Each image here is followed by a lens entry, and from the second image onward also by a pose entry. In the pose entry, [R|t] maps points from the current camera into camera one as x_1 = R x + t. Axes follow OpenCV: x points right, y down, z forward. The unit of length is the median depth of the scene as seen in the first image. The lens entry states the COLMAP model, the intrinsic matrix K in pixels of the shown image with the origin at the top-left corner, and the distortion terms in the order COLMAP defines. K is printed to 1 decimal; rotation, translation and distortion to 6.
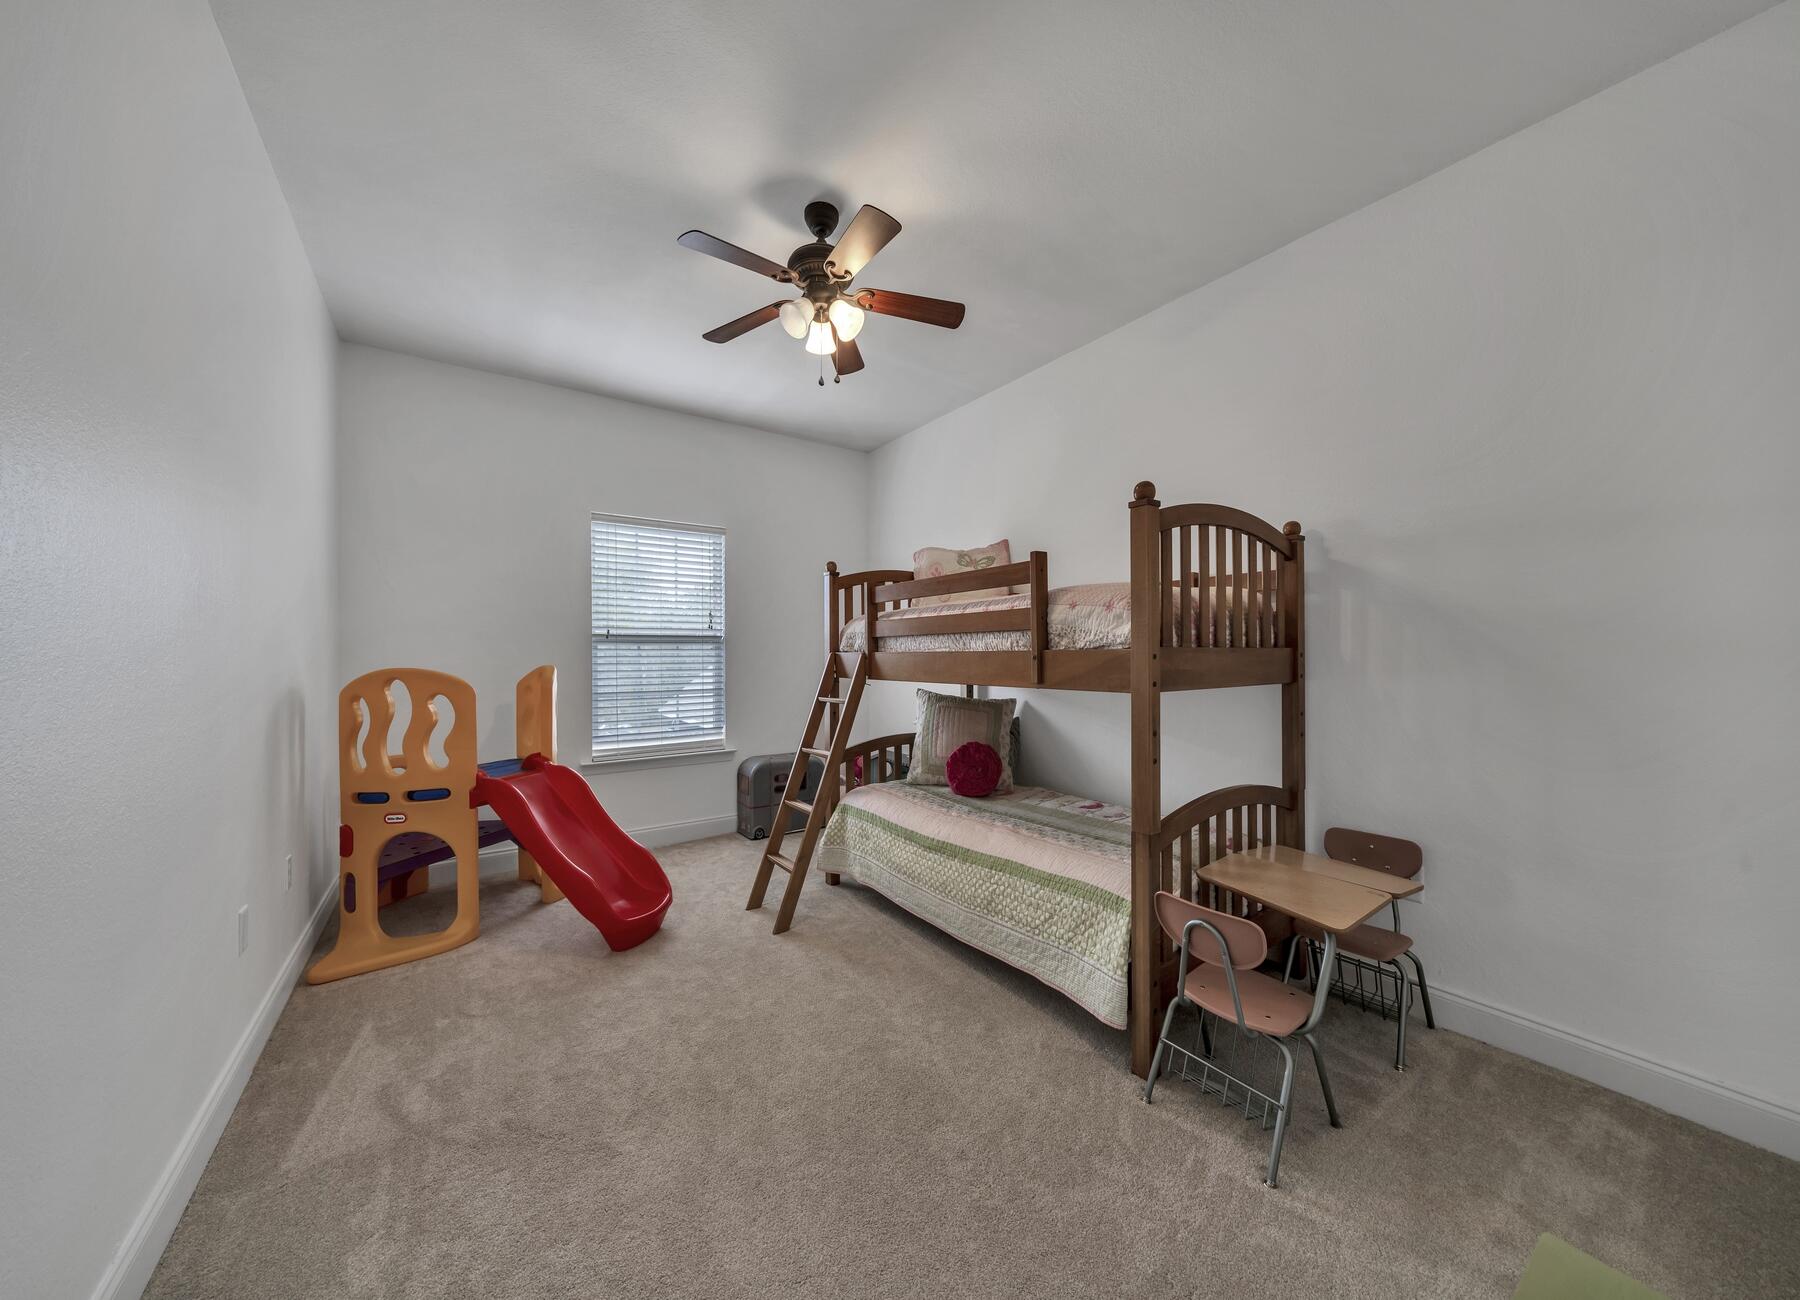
lens RADIAL K [[727.8, 0, 900.0], [0, 727.8, 650.0], [0, 0, 1]] dist [-0.002002, -0.000173]
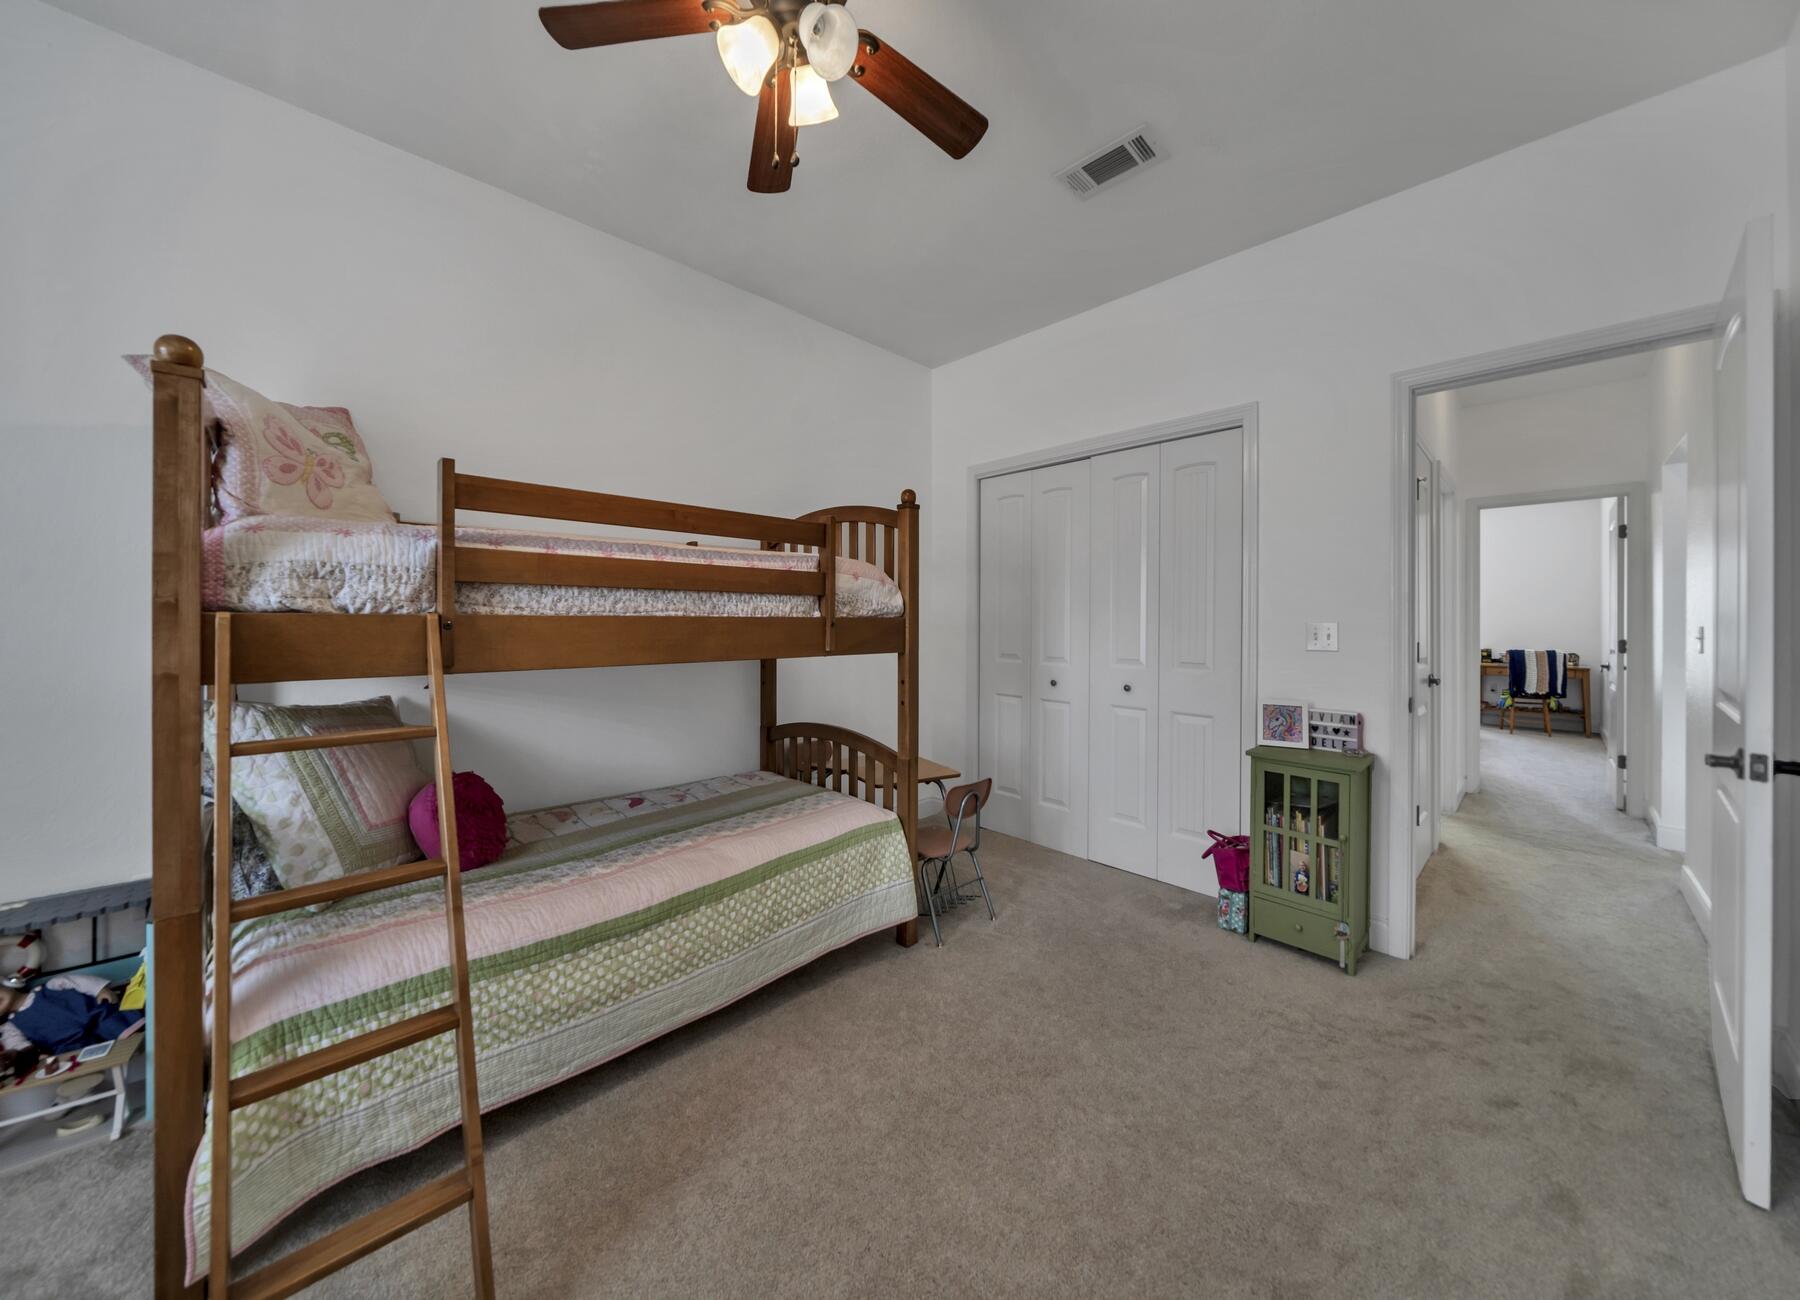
lens RADIAL K [[639.1, 0, 899.1], [0, 639.1, 630.2], [0, 0, 1]] dist [-0.000895, -0.000036]
pose [[-0.238445, 0.000294, 0.971156, -0.599336], [-0.001433, 0.999999, -0.000655, 0.016608], [-0.971155, -0.001548, -0.238445, 0.997250]]
